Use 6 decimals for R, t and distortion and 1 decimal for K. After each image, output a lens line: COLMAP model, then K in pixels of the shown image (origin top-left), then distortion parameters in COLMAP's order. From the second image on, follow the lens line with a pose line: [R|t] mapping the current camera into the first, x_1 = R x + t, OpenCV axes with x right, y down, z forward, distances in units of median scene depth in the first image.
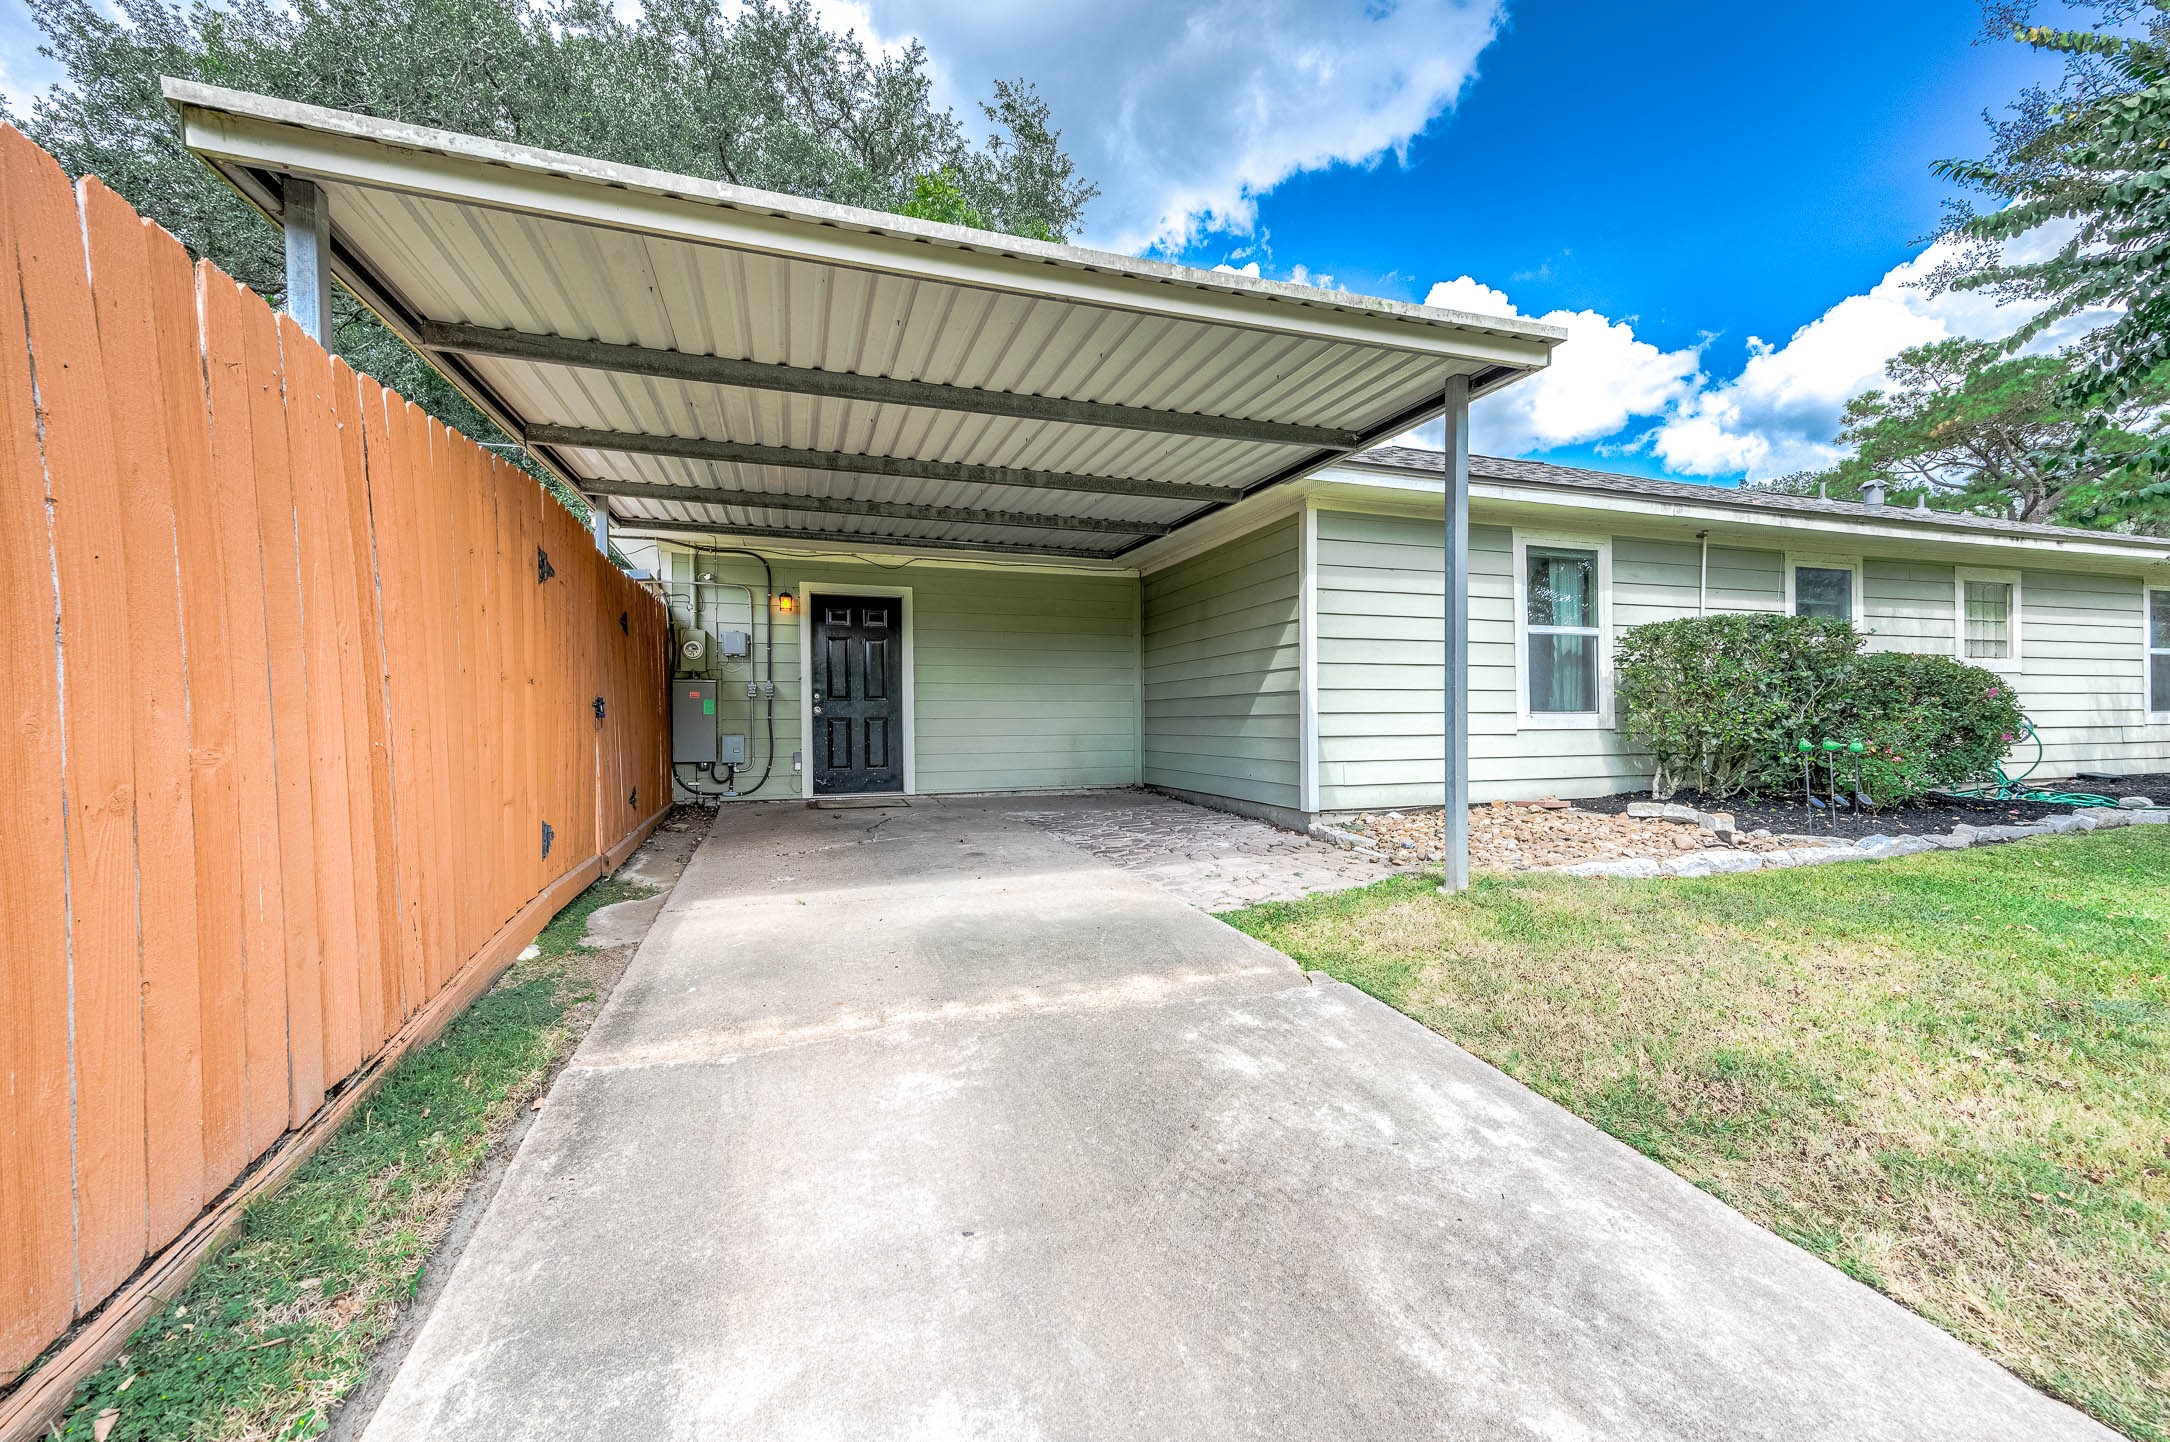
lens RADIAL K [[850.9, 0, 1089.0], [0, 850.9, 728.6], [0, 0, 1]] dist [0.023480, -0.000135]
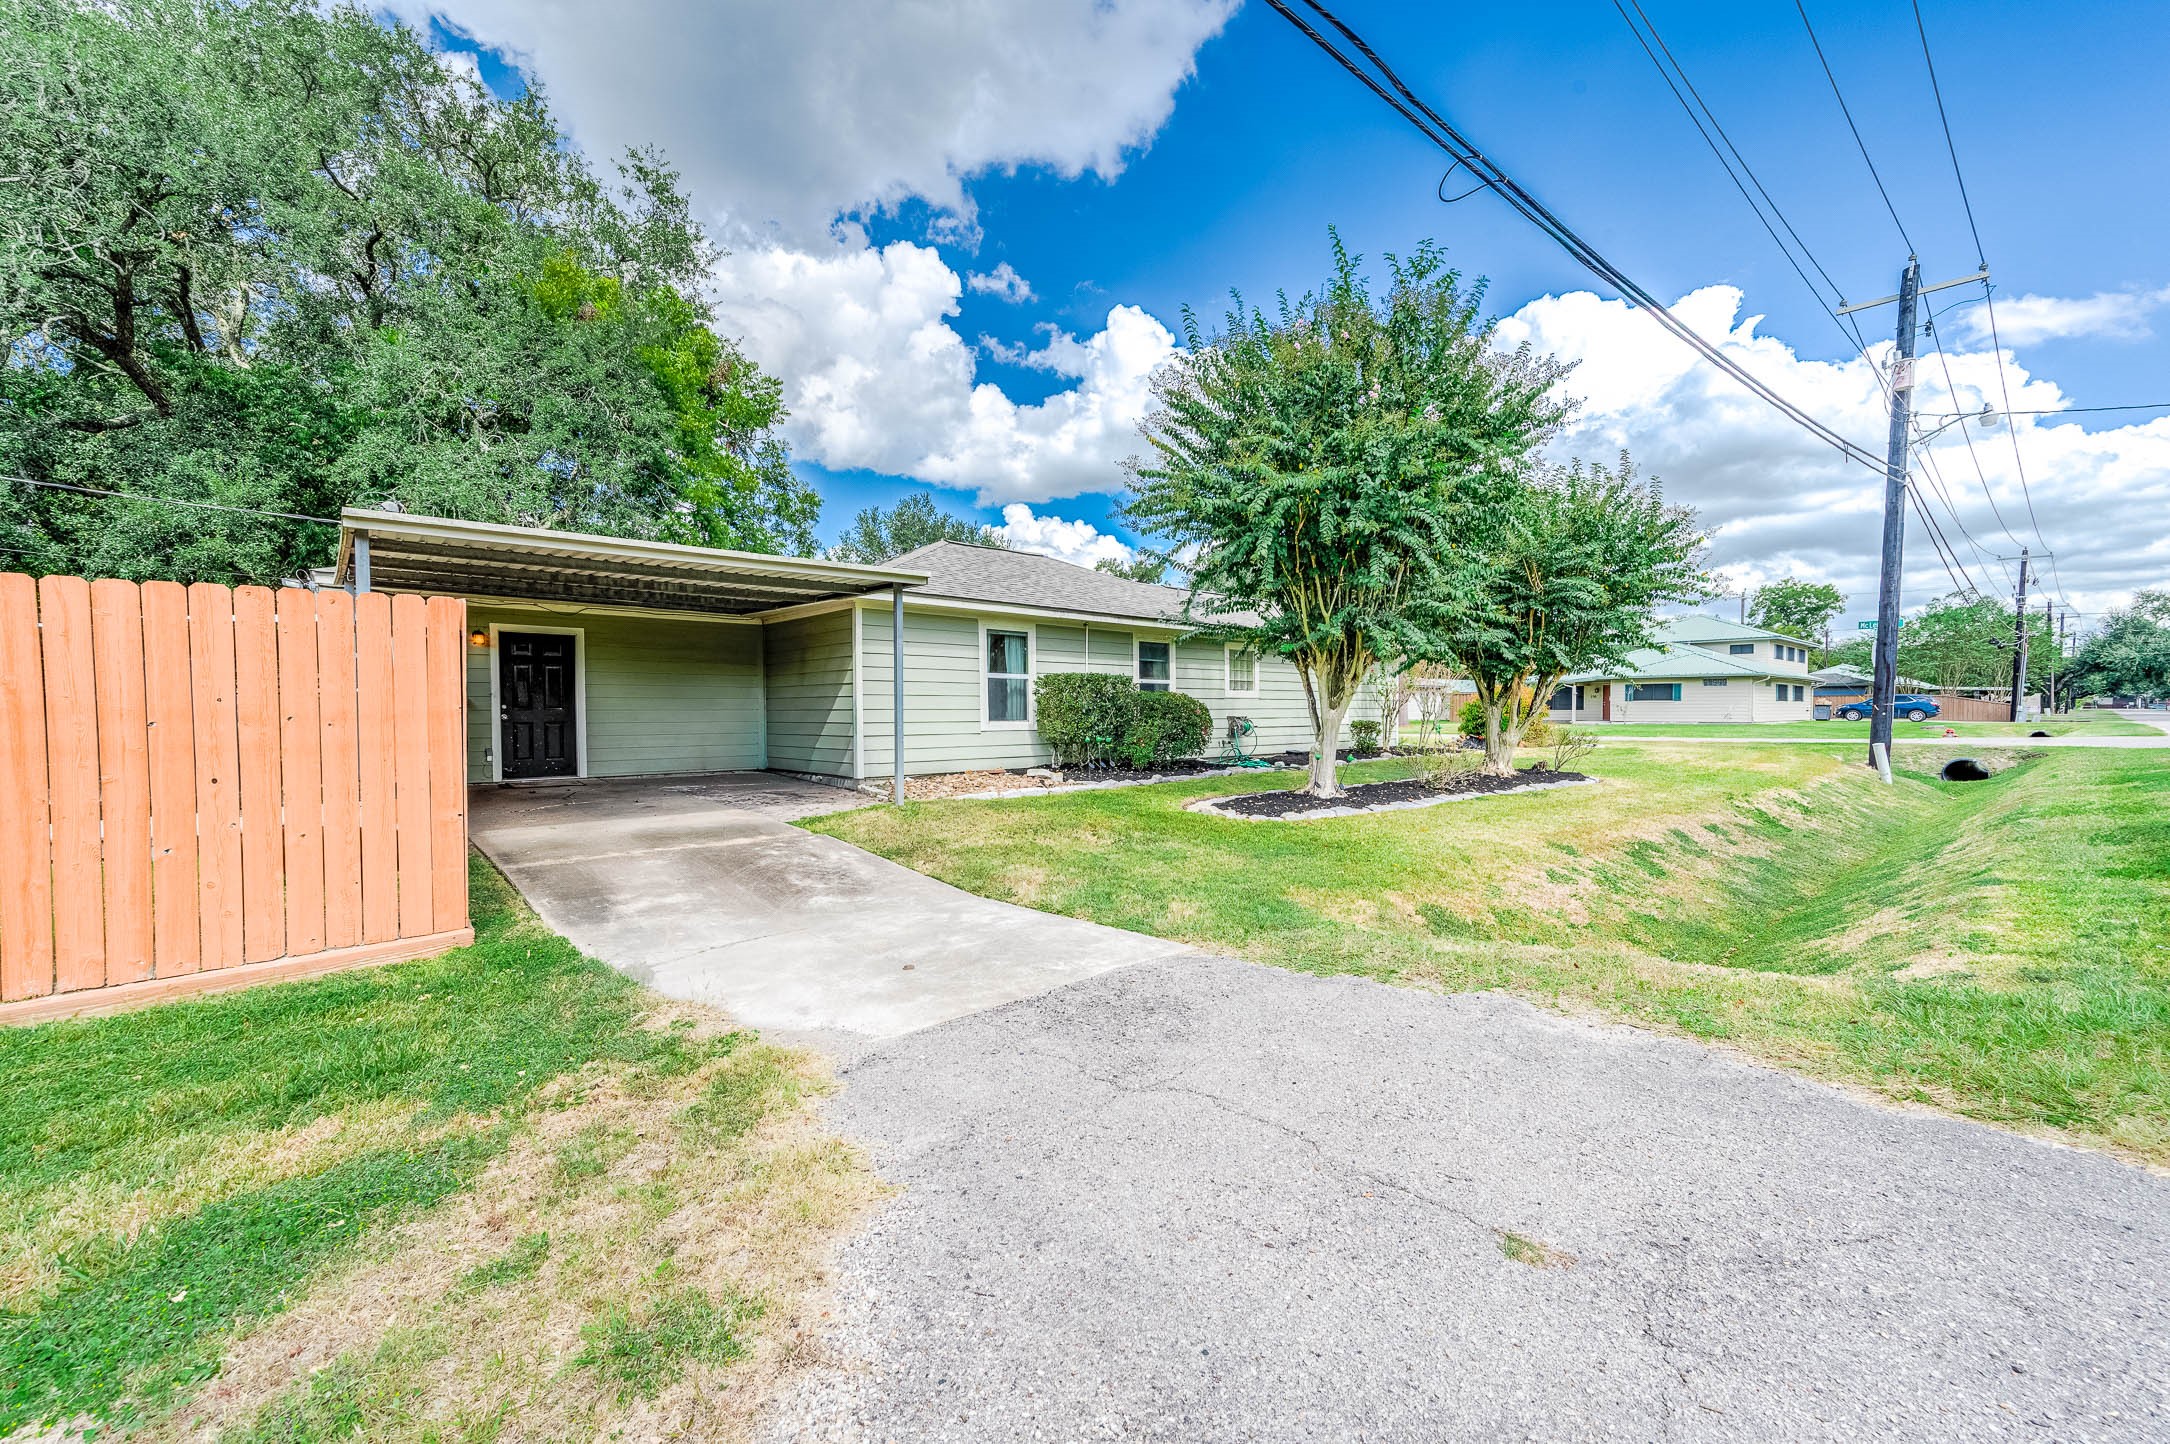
lens RADIAL K [[850.9, 0, 1084.6], [0, 850.9, 739.8], [0, 0, 1]] dist [0.023480, -0.000135]
pose [[0.925004, -0.007681, 0.379880, 0.017177], [-0.001754, 0.999699, 0.024483, -0.021820], [-0.379954, -0.023313, 0.924712, -0.662469]]
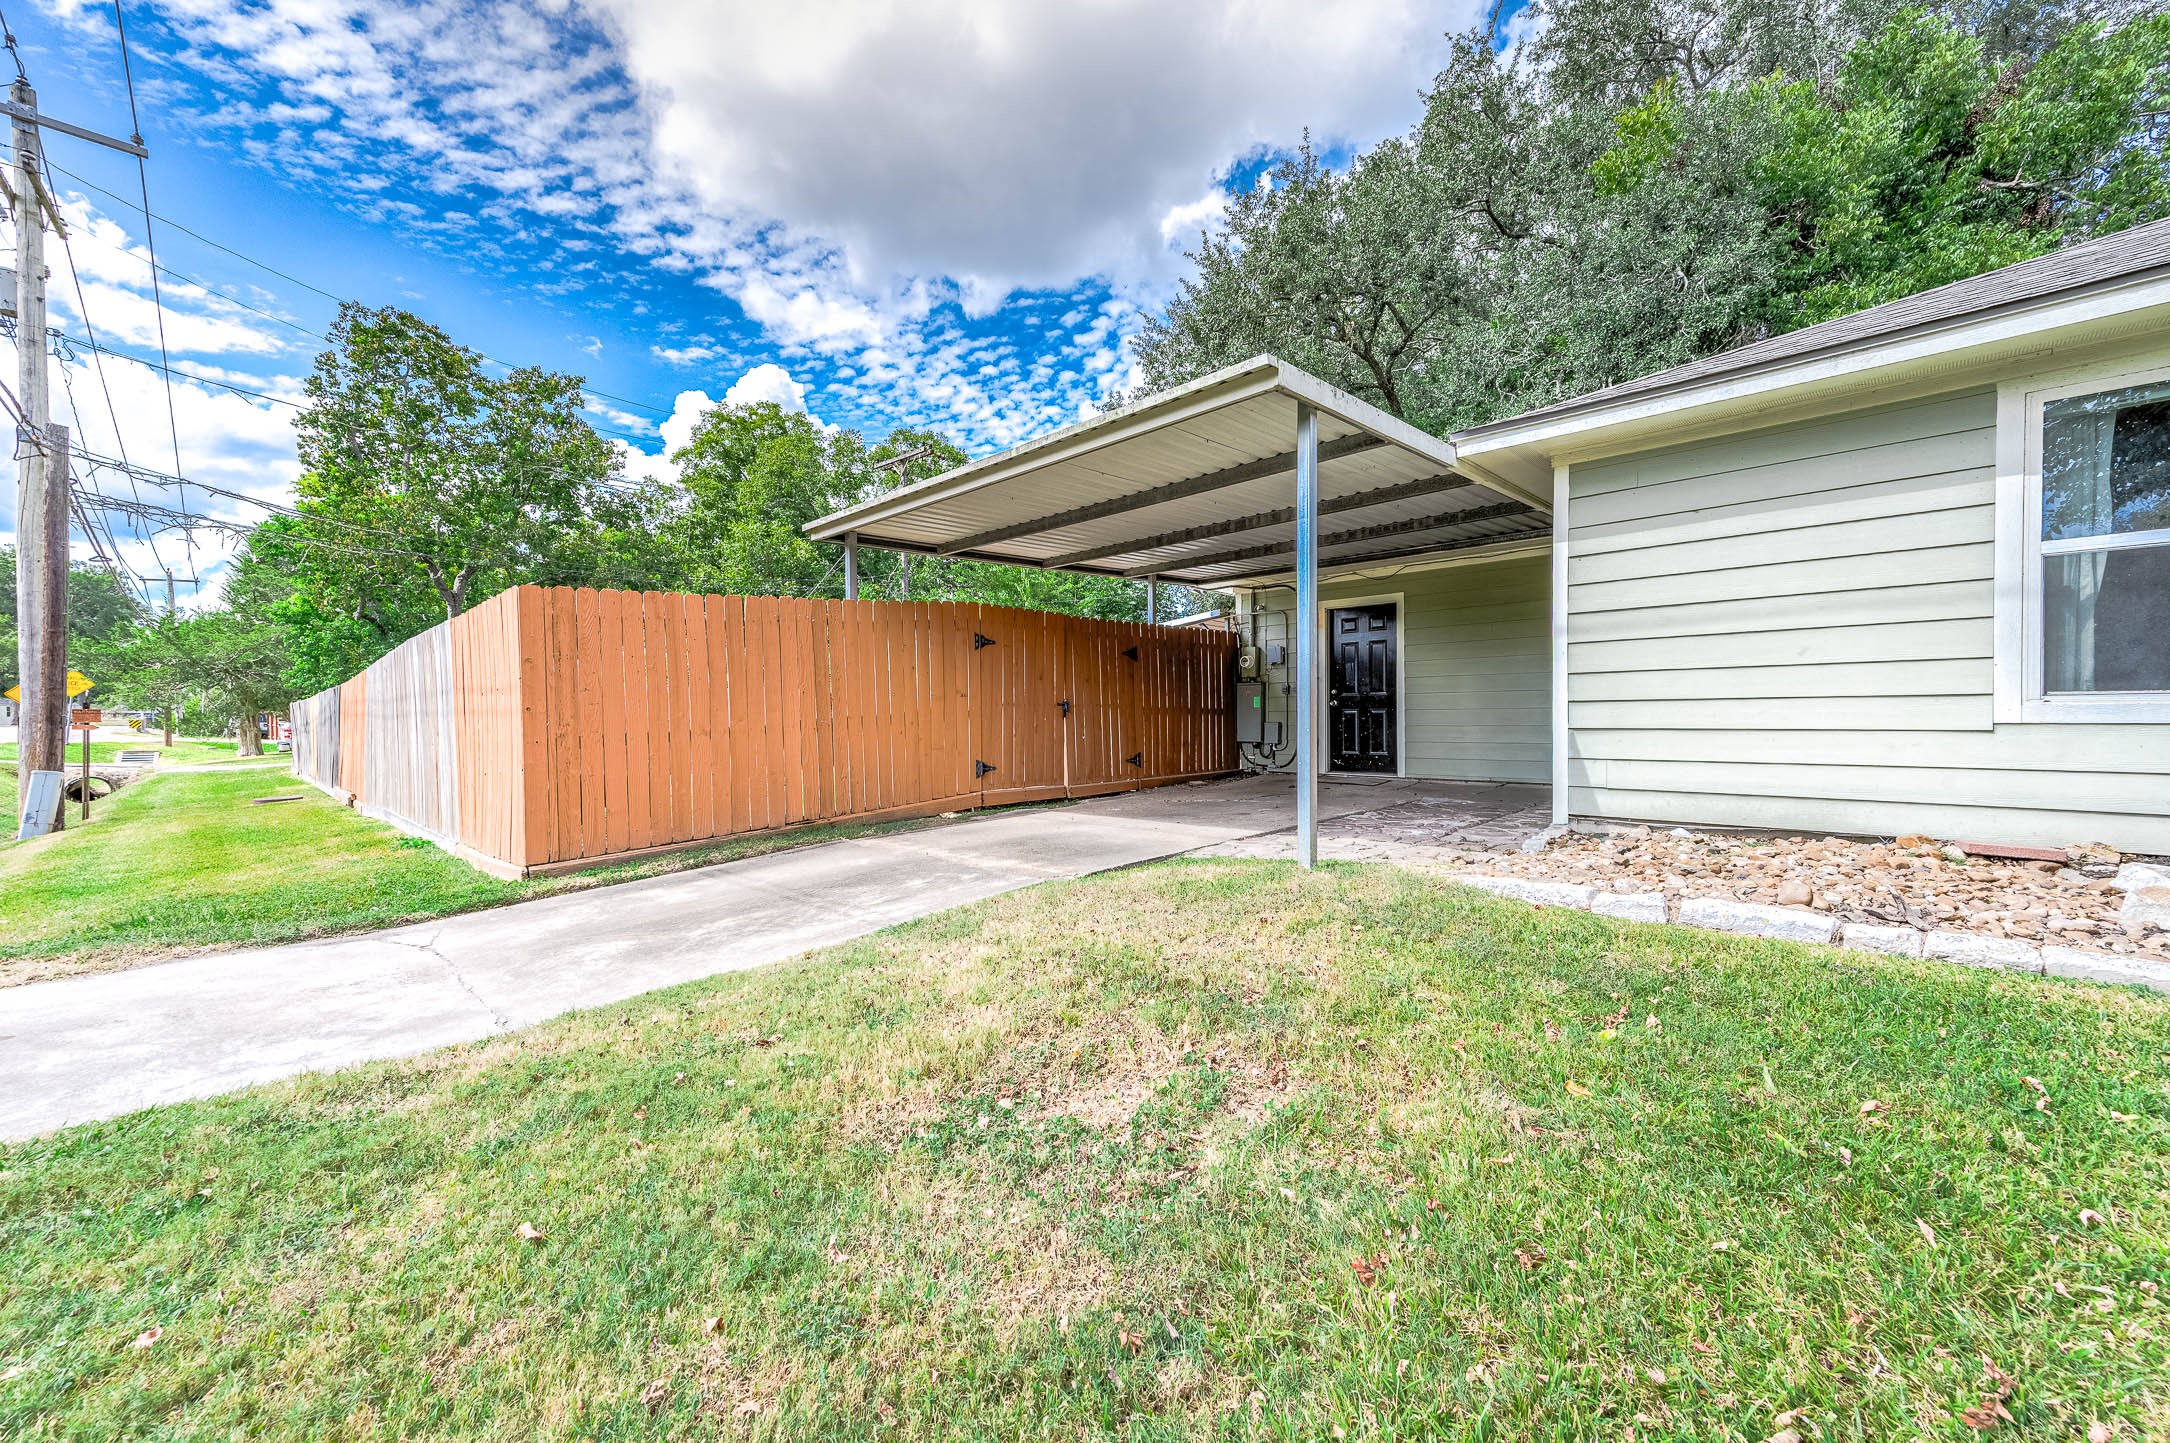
lens RADIAL K [[850.9, 0, 1095.1], [0, 850.9, 720.0], [0, 0, 1]] dist [0.023480, -0.000135]
pose [[0.444270, 0.005583, -0.895876, 0.675886], [-0.004871, 0.999981, 0.003816, -0.000471], [0.895880, 0.002669, 0.444288, 0.151509]]
